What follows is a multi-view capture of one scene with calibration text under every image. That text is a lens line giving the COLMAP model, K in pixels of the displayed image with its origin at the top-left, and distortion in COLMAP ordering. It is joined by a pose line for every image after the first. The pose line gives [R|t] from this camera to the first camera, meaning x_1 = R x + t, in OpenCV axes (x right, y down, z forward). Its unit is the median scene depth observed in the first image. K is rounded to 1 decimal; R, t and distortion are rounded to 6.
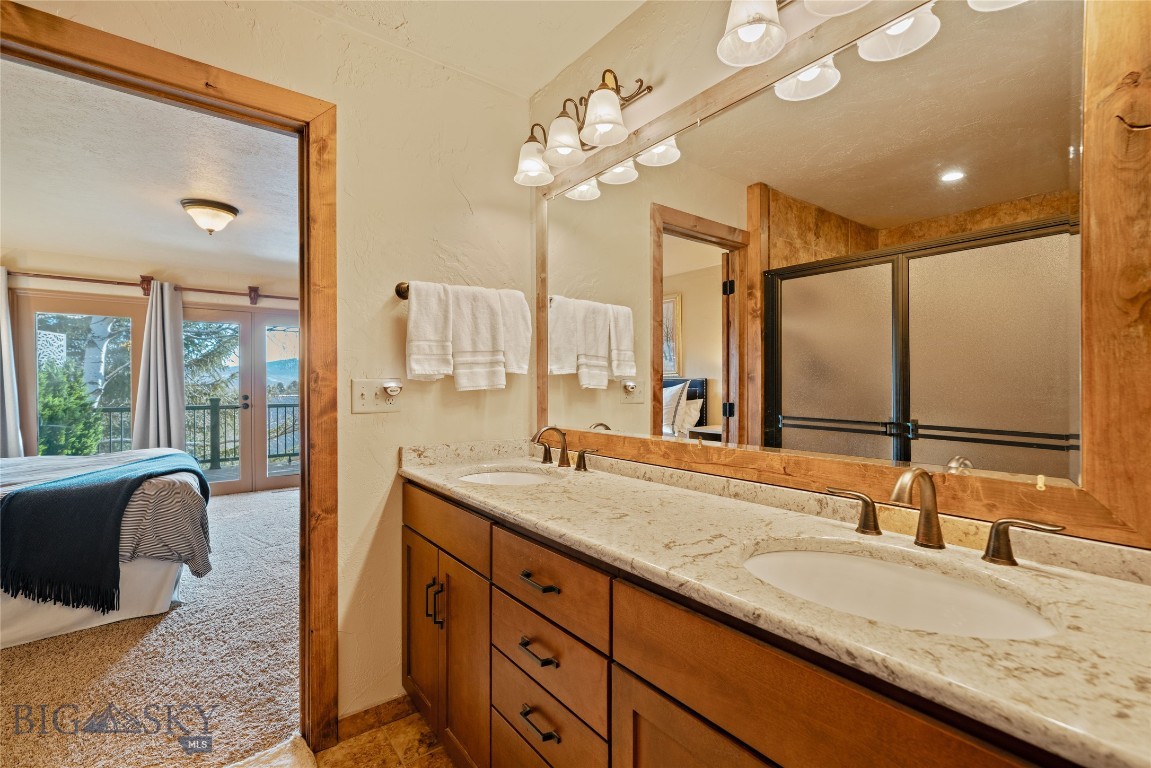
lens RADIAL K [[534.9, 0, 587.4], [0, 534.9, 386.8], [0, 0, 1]] dist [0.008910, 0.002356]
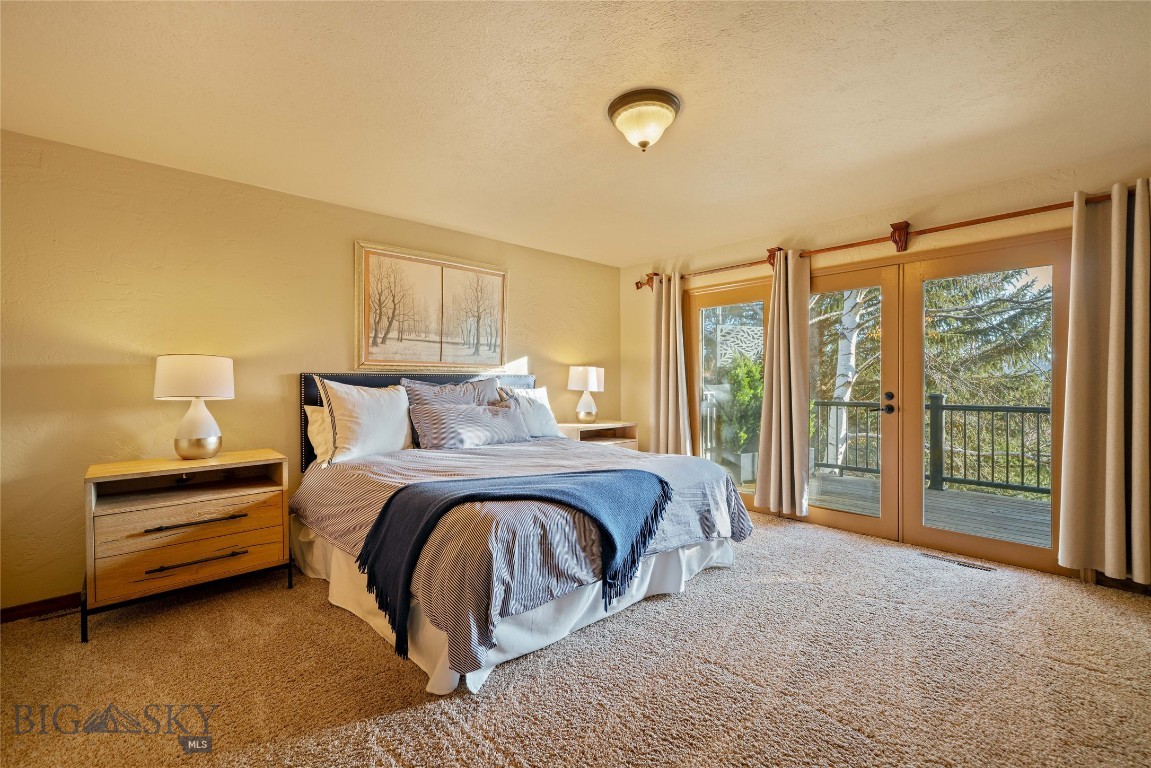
lens RADIAL K [[475.4, 0, 577.4], [0, 475.4, 383.5], [0, 0, 1]] dist [-0.001413, 0.001059]
pose [[0.078125, 0.011600, -0.996876, -0.088809], [-0.001511, 0.999933, 0.011517, -0.001307], [0.996942, 0.000606, 0.078137, 0.593323]]
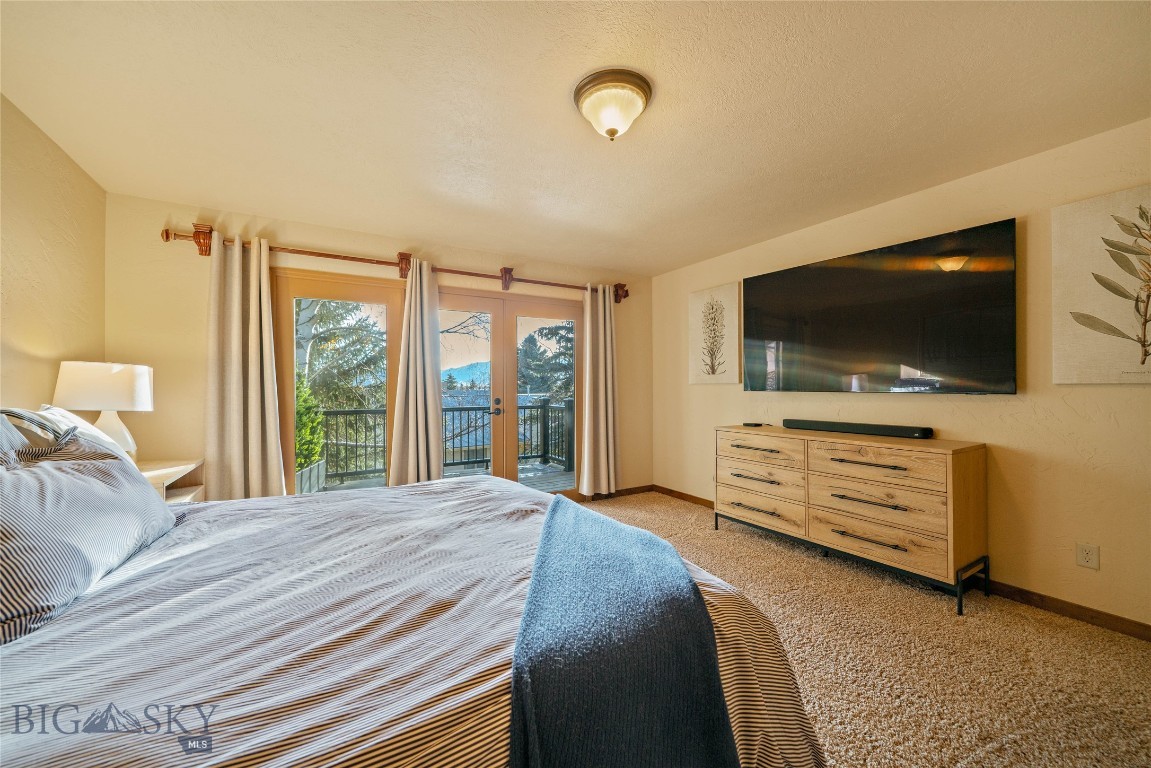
lens RADIAL K [[447.2, 0, 566.4], [0, 447.2, 387.2], [0, 0, 1]] dist [-0.014176, -0.000061]
pose [[0.990380, -0.003566, -0.138328, -0.450532], [0.002956, 0.999985, -0.004613, 0.001709], [0.138342, 0.004160, 0.990376, 0.339850]]
